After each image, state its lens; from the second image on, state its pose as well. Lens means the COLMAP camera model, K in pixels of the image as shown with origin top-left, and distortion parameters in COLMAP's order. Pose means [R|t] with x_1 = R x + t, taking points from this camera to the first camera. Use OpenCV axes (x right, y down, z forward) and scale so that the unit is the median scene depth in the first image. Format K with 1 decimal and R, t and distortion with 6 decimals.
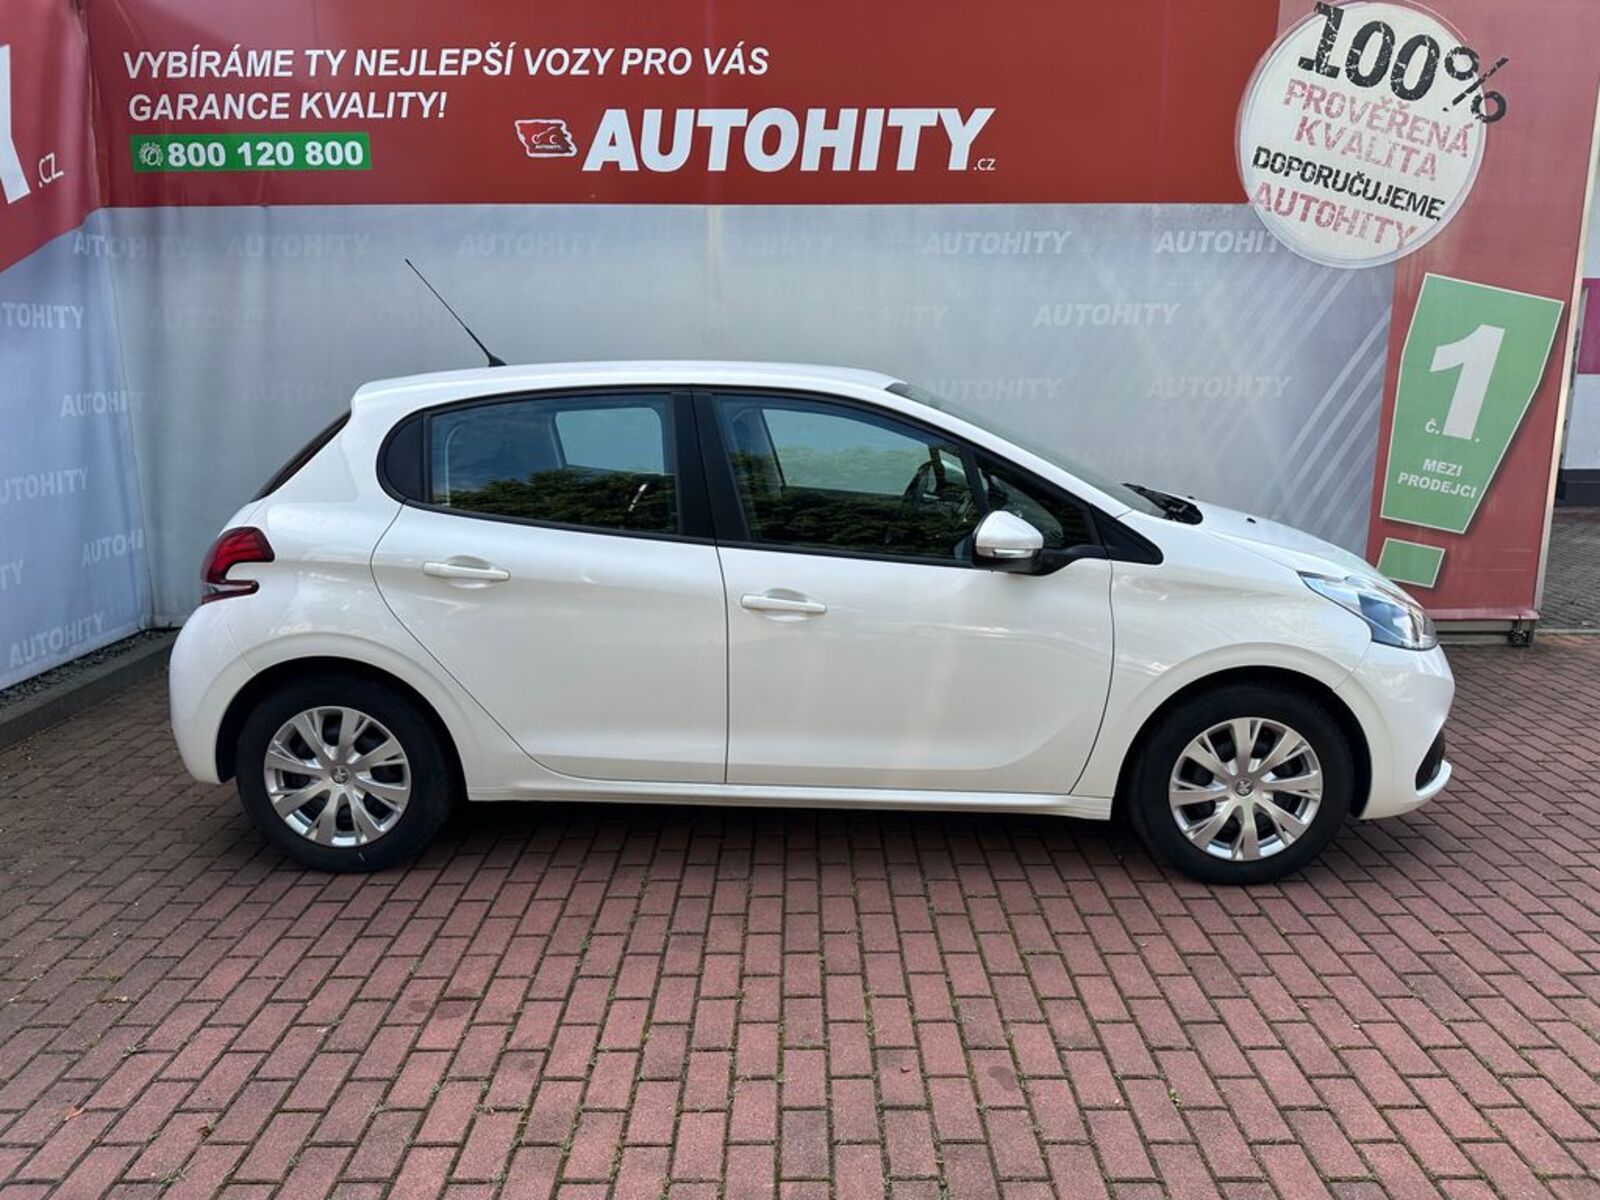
lens RADIAL K [[1130.0, 0, 804.0], [0, 1130.0, 603.8], [0, 0, 1]] dist [0.011025, -0.014918]
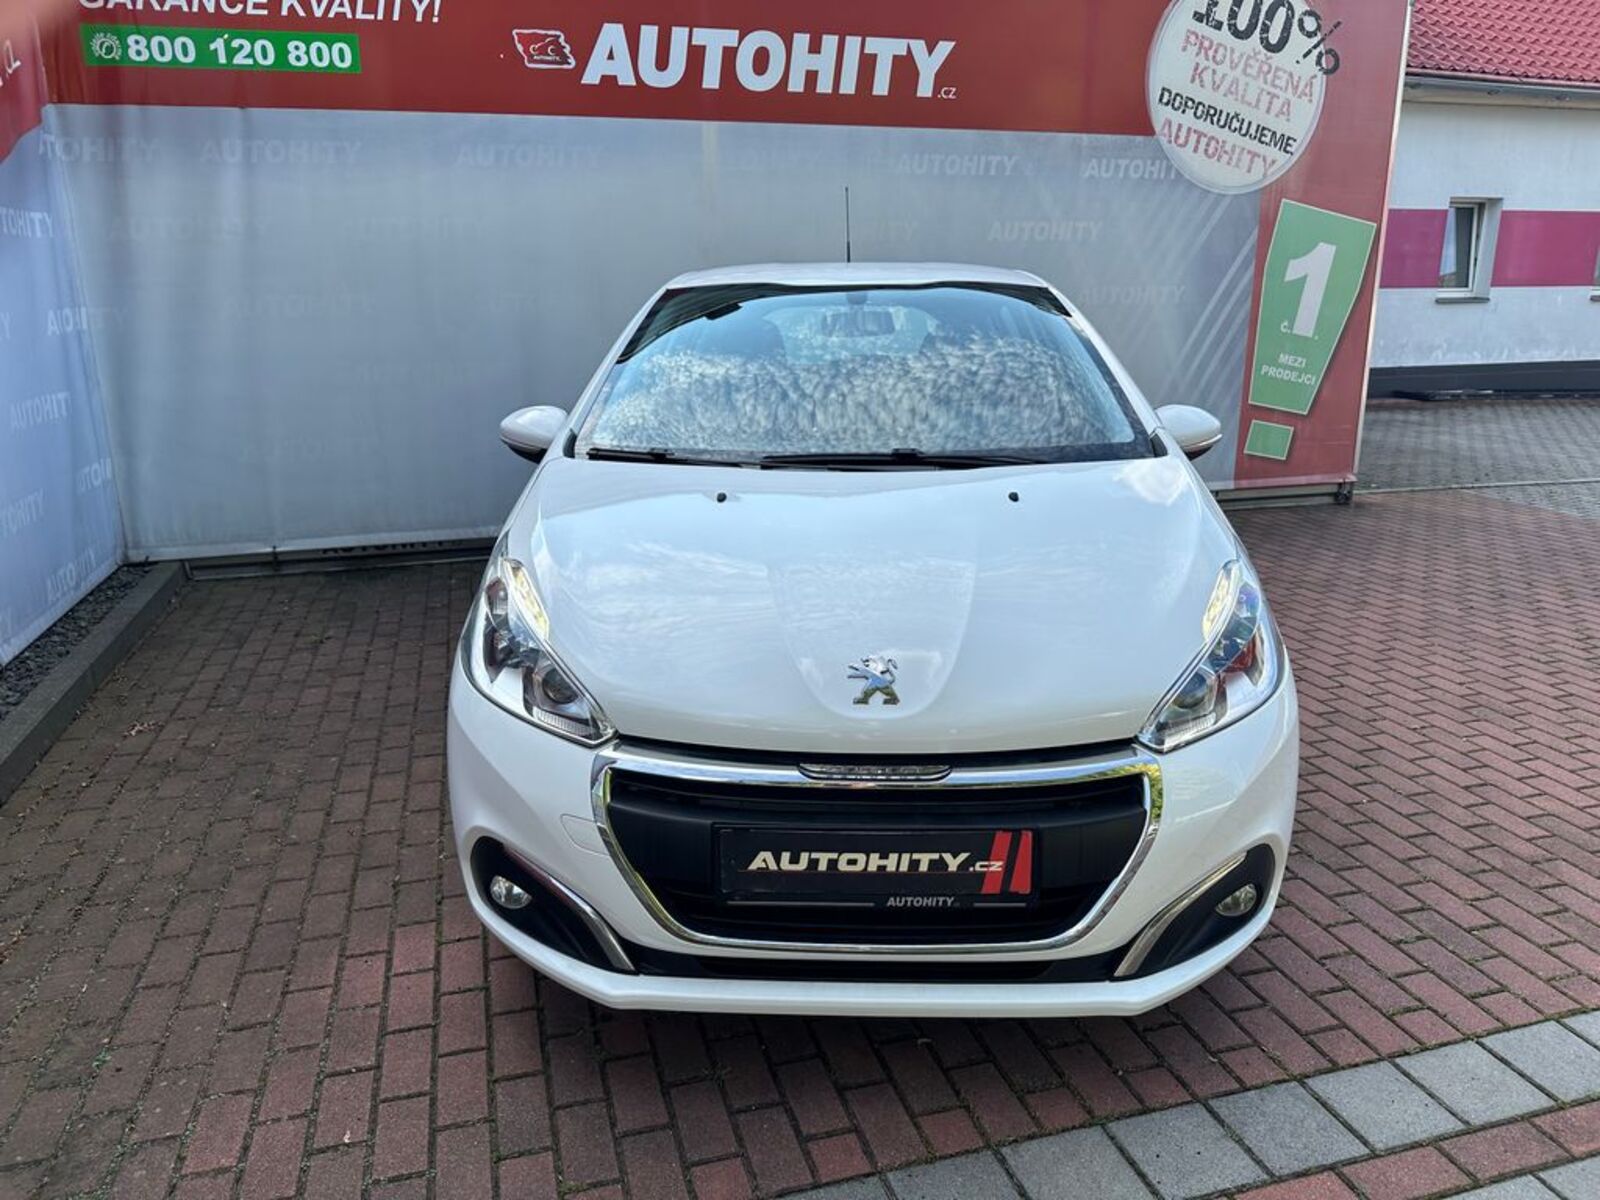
lens RADIAL K [[1134.7, 0, 801.4], [0, 1134.7, 603.6], [0, 0, 1]] dist [0.000040, -0.004525]
pose [[0.962170, -0.077482, 0.261200, -0.309972], [0.061710, 0.995771, 0.068063, 0.027242], [-0.265369, -0.049369, 0.962882, -0.061172]]
